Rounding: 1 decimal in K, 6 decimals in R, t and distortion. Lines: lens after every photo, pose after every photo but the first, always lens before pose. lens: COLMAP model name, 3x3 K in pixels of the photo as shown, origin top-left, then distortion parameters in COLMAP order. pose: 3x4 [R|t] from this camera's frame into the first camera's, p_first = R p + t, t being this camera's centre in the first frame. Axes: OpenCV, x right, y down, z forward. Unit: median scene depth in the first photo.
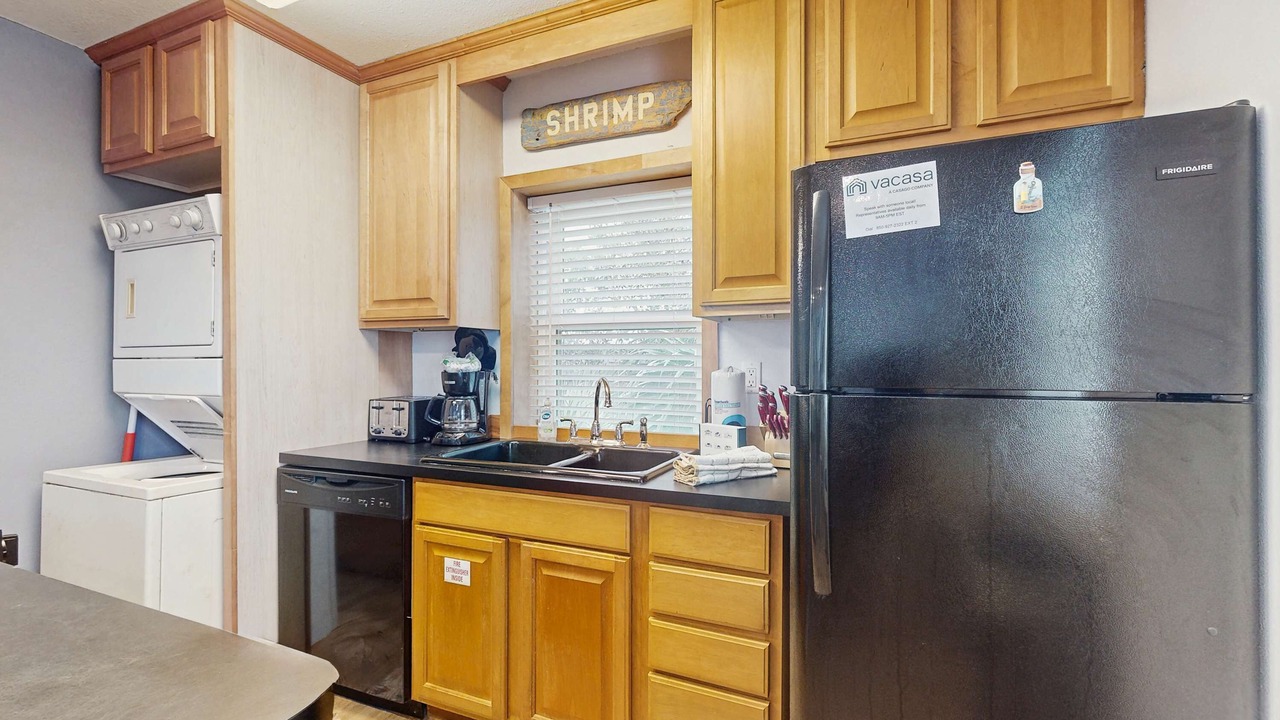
lens RADIAL K [[557.5, 0, 640.0], [0, 557.5, 360.0], [0, 0, 1]] dist [0.001497, -0.000543]
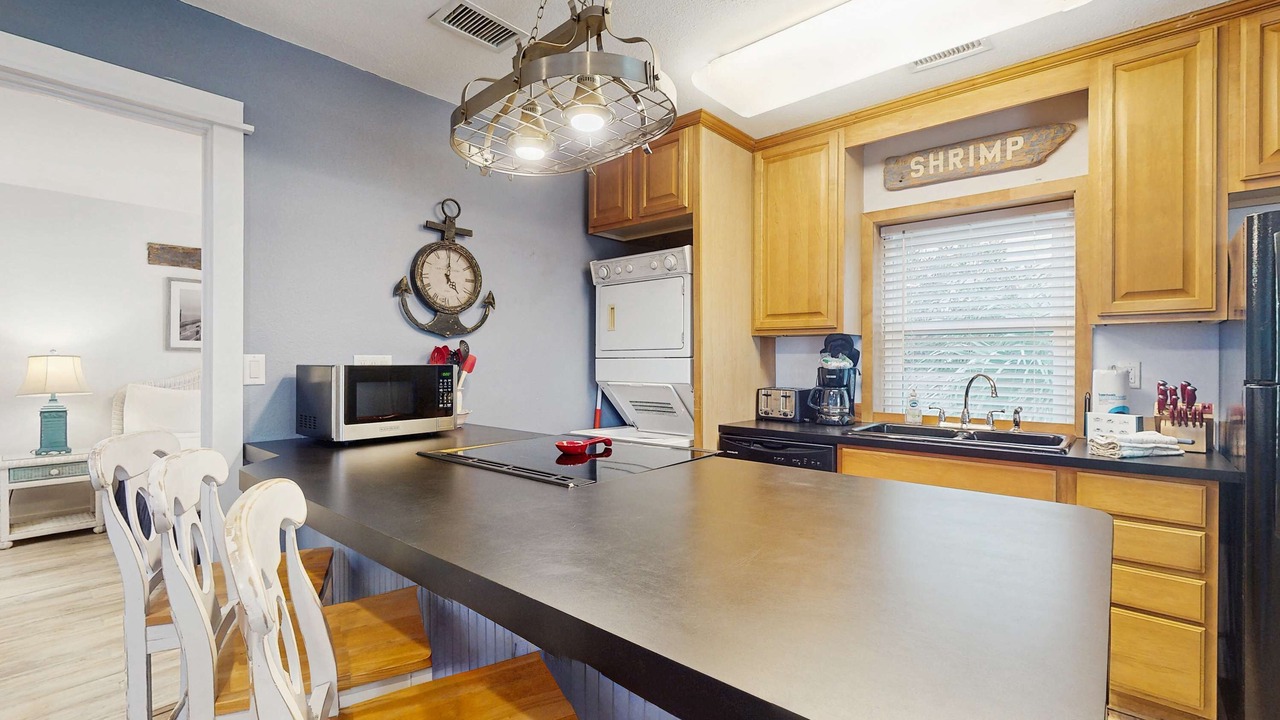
lens RADIAL K [[557.5, 0, 640.0], [0, 557.5, 360.0], [0, 0, 1]] dist [0.001497, -0.000543]
pose [[0.953273, 0.002077, -0.302102, -0.382012], [-0.001205, 0.999995, 0.003074, -0.001773], [0.302107, -0.002566, 0.953271, -0.377066]]
